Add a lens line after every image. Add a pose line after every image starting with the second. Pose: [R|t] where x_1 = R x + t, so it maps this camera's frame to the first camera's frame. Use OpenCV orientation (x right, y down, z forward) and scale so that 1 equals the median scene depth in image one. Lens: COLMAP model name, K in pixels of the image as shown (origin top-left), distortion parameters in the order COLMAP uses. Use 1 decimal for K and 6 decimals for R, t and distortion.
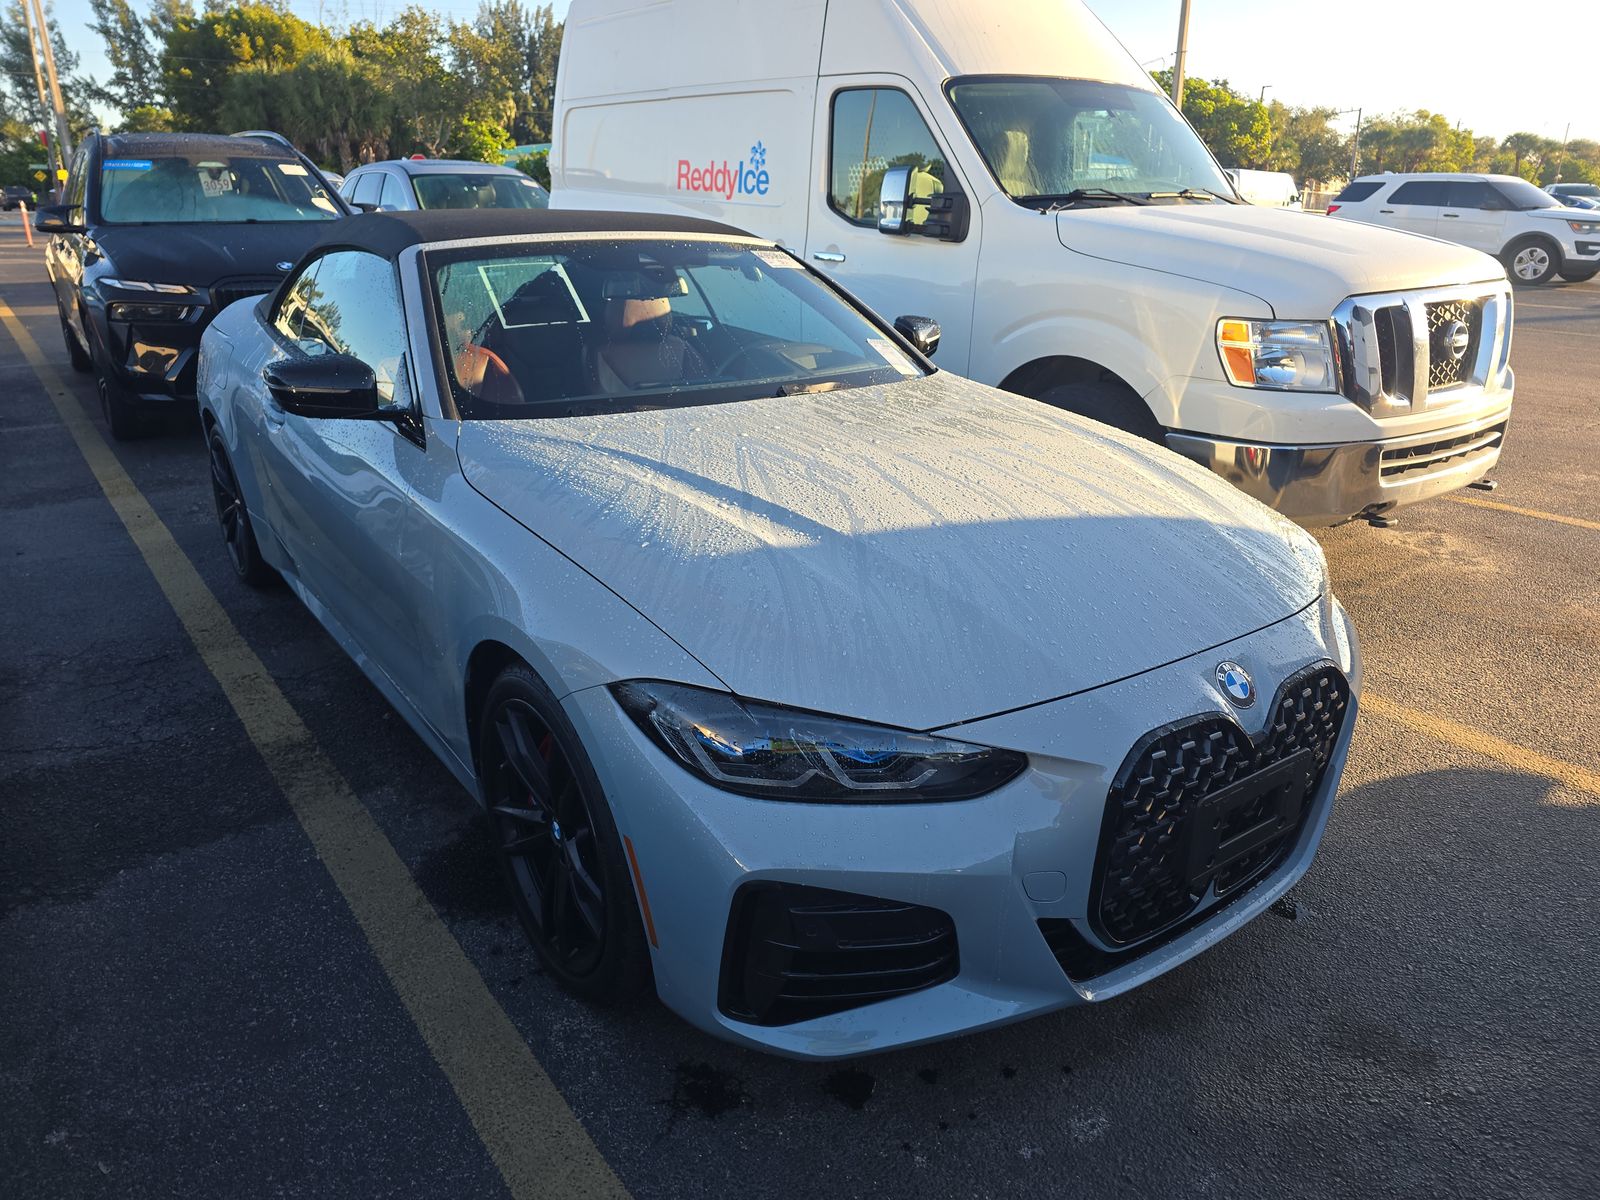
lens RADIAL K [[1093.8, 0, 800.0], [0, 1093.8, 600.0], [0, 0, 1]] dist [0.059372, -0.061818]
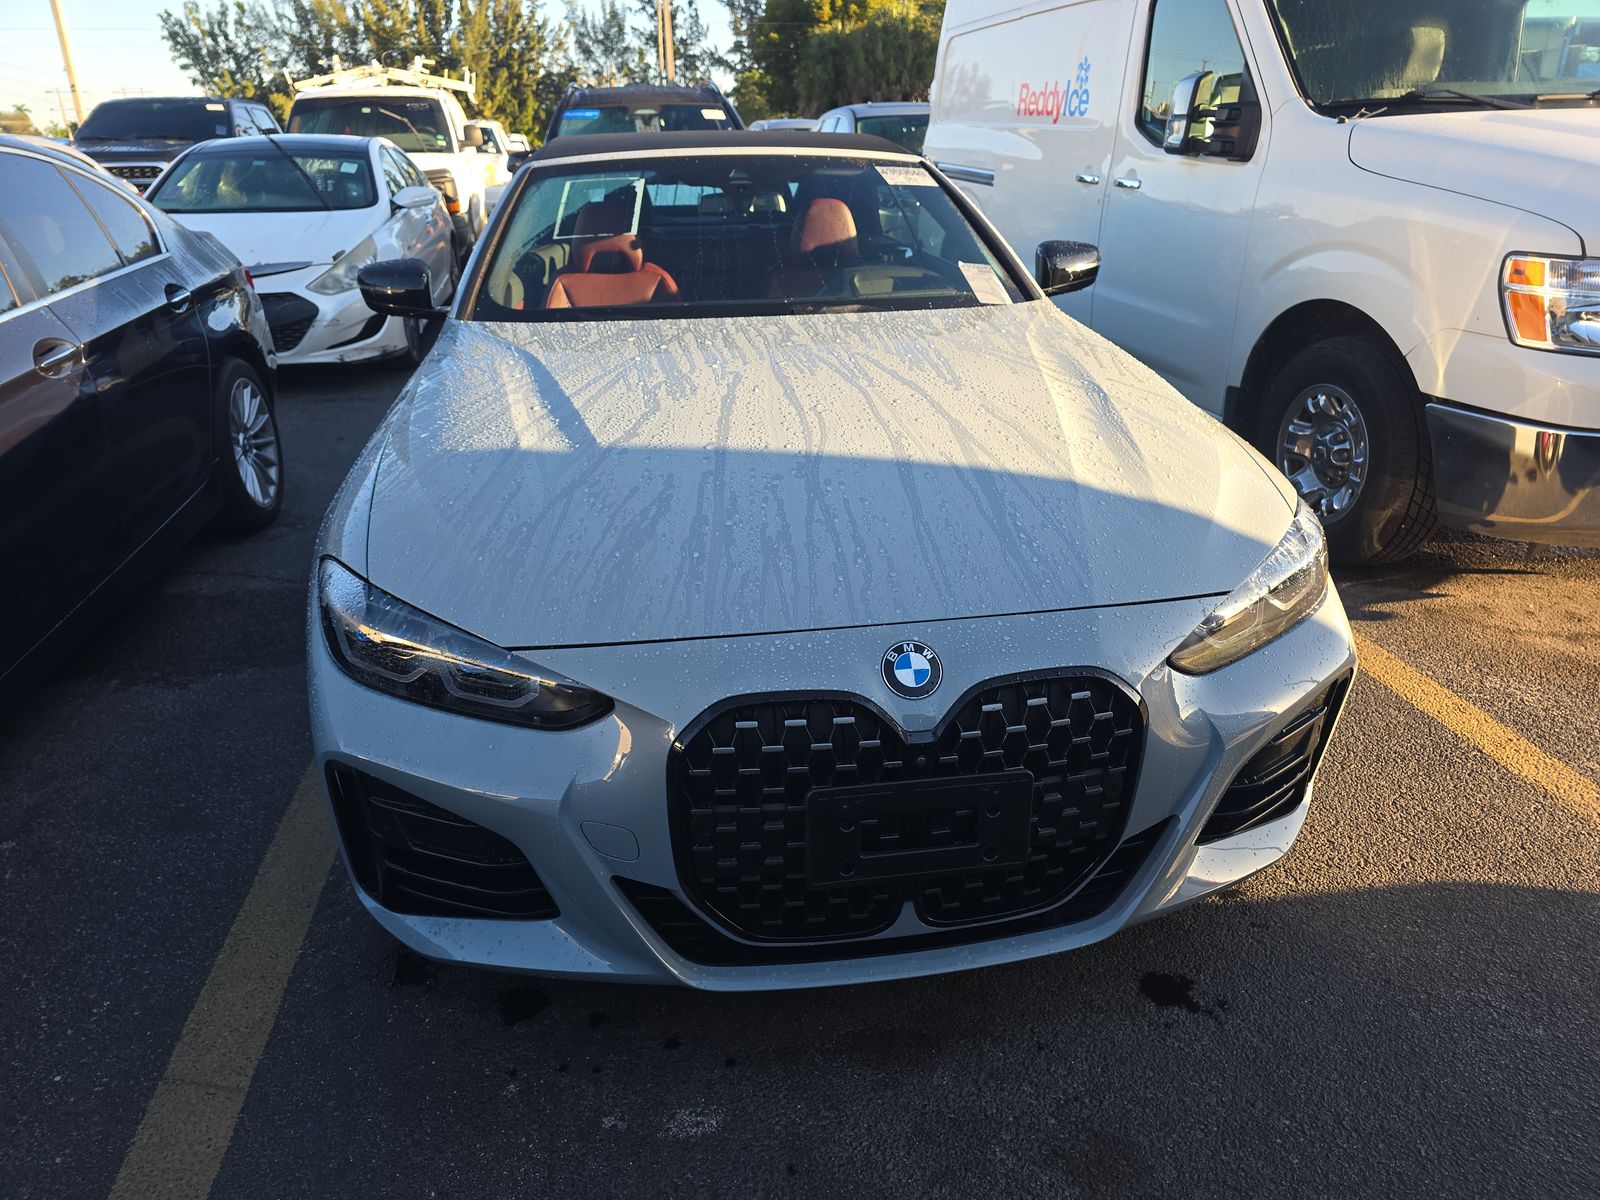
lens RADIAL K [[1093.8, 0, 800.0], [0, 1093.8, 600.0], [0, 0, 1]] dist [0.059372, -0.061818]
pose [[0.889052, 0.155067, -0.430744, 0.201512], [-0.137553, 0.987894, 0.071731, -0.006469], [0.436652, -0.004522, 0.899619, 0.070496]]
